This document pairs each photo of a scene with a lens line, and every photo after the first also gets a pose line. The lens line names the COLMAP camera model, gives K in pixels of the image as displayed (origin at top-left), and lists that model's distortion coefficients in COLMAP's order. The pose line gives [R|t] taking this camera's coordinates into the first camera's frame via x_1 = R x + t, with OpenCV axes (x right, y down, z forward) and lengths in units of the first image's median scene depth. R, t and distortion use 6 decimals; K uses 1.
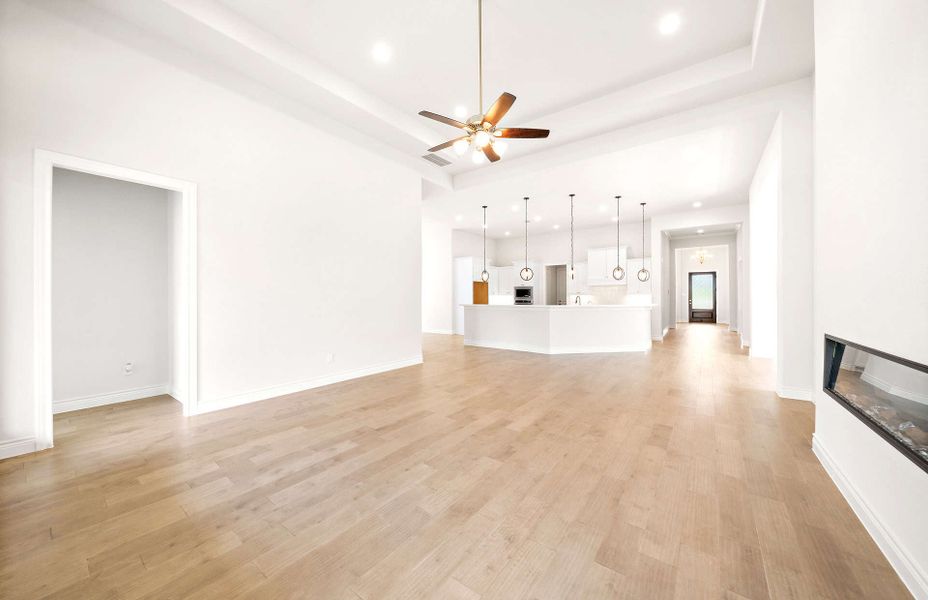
lens RADIAL K [[324.0, 0, 464.5], [0, 324.0, 298.9], [0, 0, 1]] dist [-0.002111, -0.000008]
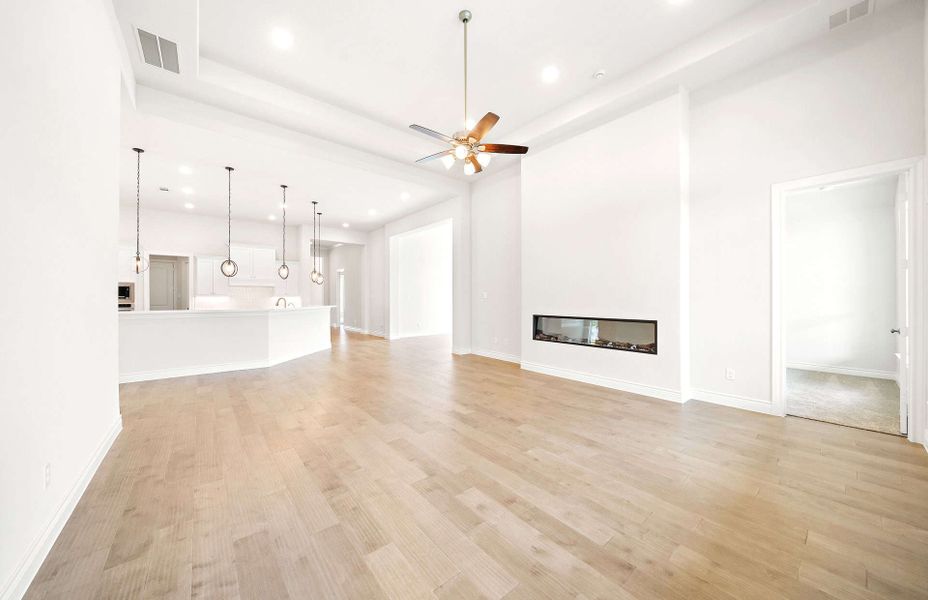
lens RADIAL K [[324.0, 0, 464.5], [0, 324.0, 298.9], [0, 0, 1]] dist [-0.002111, -0.000008]
pose [[0.236227, 0.001032, 0.971697, -1.043467], [0.006742, 0.999974, -0.002702, 0.008429], [-0.971675, 0.007190, 0.236214, 0.814630]]
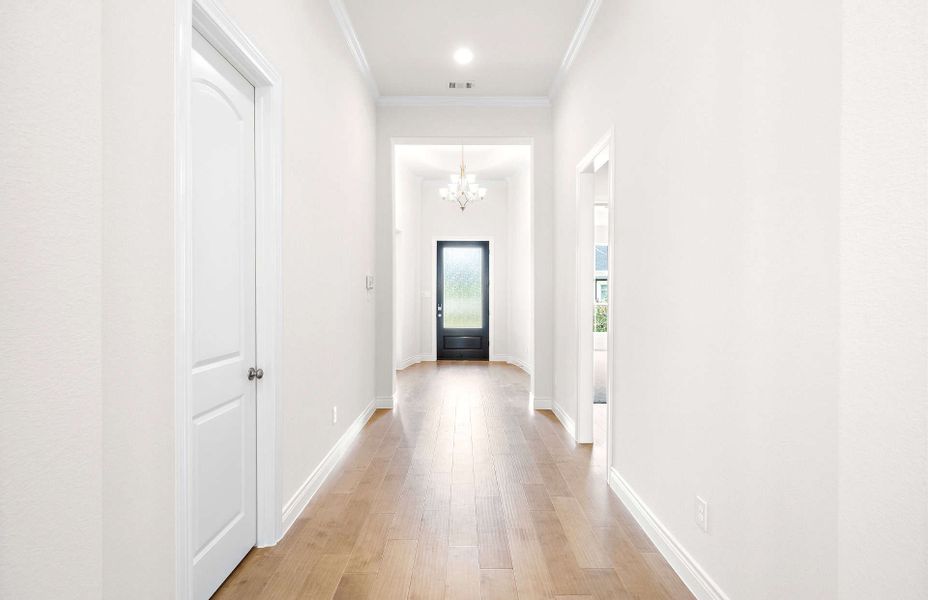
lens RADIAL K [[461.0, 0, 464.0], [0, 461.0, 300.0], [0, 0, 1]] dist [-0.001066, -0.000006]
pose [[0.797865, -0.000002, 0.602836, 2.119895], [-0.001988, 0.999995, 0.002635, -0.041210], [-0.602833, -0.003301, 0.797861, 2.950837]]
